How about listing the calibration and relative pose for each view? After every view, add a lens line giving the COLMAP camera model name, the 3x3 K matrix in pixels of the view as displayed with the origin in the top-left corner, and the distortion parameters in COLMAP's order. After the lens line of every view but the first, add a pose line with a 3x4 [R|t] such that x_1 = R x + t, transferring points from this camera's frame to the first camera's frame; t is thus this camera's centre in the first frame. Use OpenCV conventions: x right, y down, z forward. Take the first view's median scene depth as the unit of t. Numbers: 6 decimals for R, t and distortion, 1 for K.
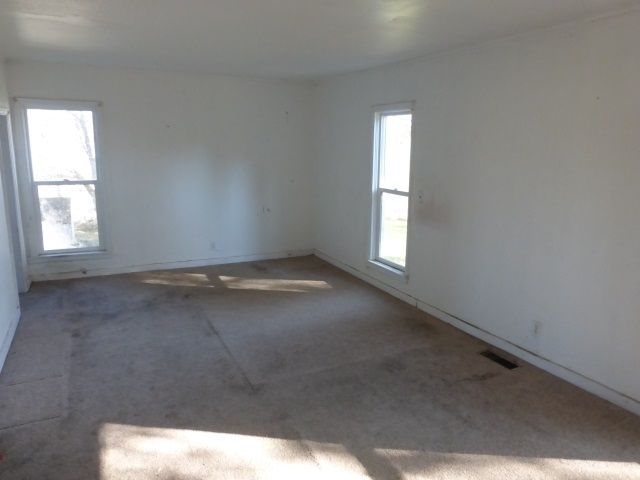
lens RADIAL K [[472.9, 0, 317.4], [0, 472.9, 241.0], [0, 0, 1]] dist [-0.035186, 0.004063]
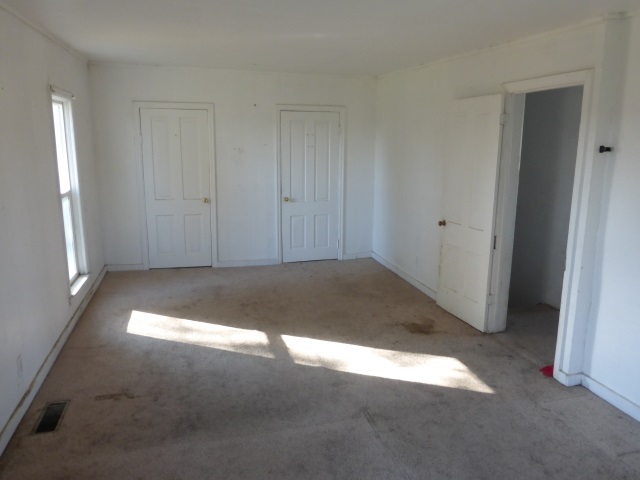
lens RADIAL K [[472.9, 0, 317.4], [0, 472.9, 241.0], [0, 0, 1]] dist [-0.035186, 0.004063]
pose [[-0.983608, -0.054026, 0.172037, -0.197083], [0.019994, 0.915502, 0.401816, -0.380410], [-0.179209, 0.398669, -0.899415, 1.814583]]
